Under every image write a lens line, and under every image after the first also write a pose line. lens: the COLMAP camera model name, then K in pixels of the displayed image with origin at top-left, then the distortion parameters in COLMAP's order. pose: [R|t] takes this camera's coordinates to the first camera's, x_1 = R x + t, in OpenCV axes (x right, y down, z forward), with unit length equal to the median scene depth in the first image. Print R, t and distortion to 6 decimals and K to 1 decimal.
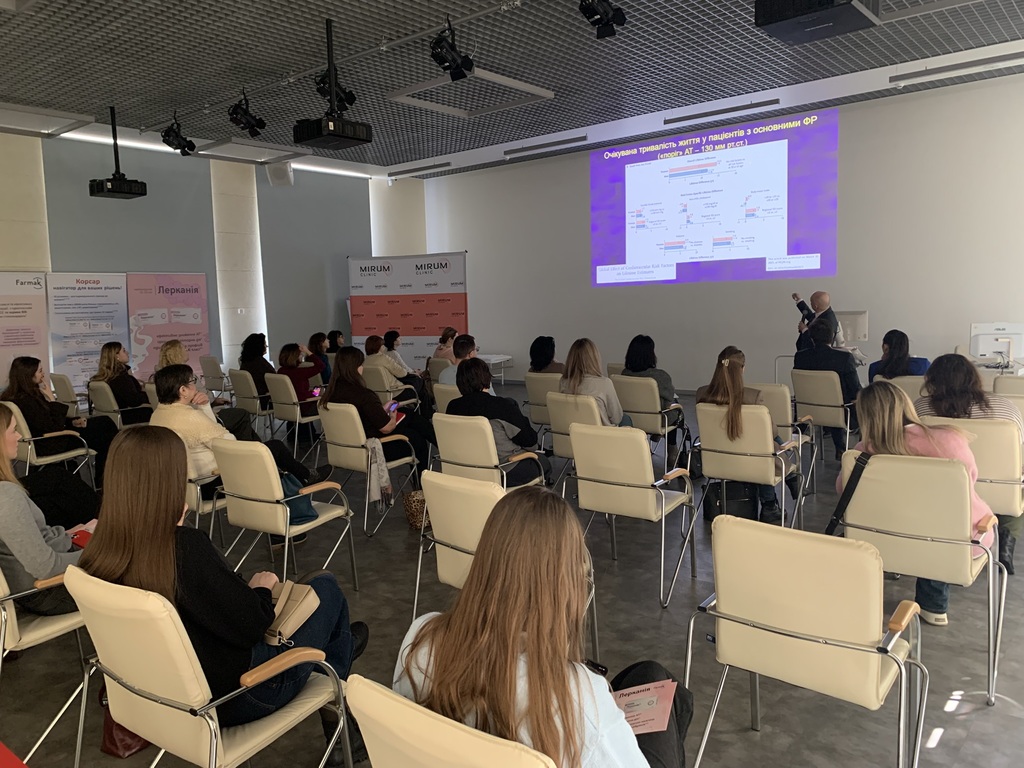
lens RADIAL K [[743.8, 0, 512.0], [0, 743.8, 384.0], [0, 0, 1]] dist [0.053370, -0.000759]
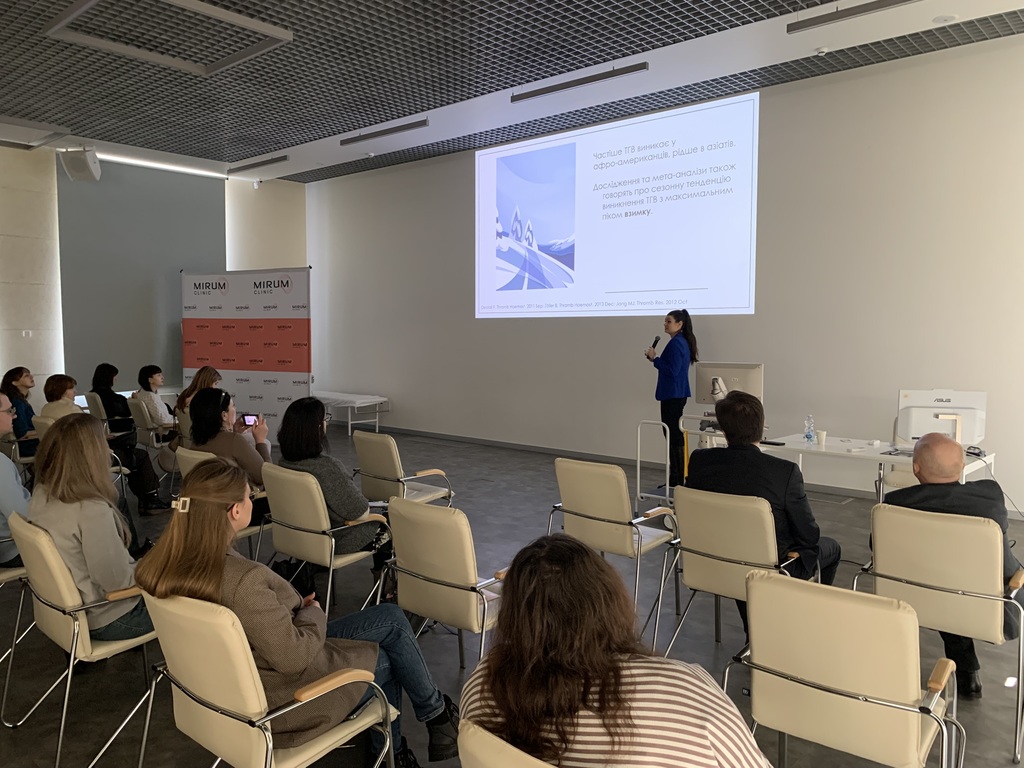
lens RADIAL K [[769.4, 0, 512.0], [0, 769.4, 384.0], [0, 0, 1]] dist [0.003296, 0.000597]
pose [[0.998576, 0.033639, -0.041395, 0.181404], [-0.035305, 0.998568, -0.040199, -0.028153], [0.039984, 0.041603, 0.998334, 0.194300]]
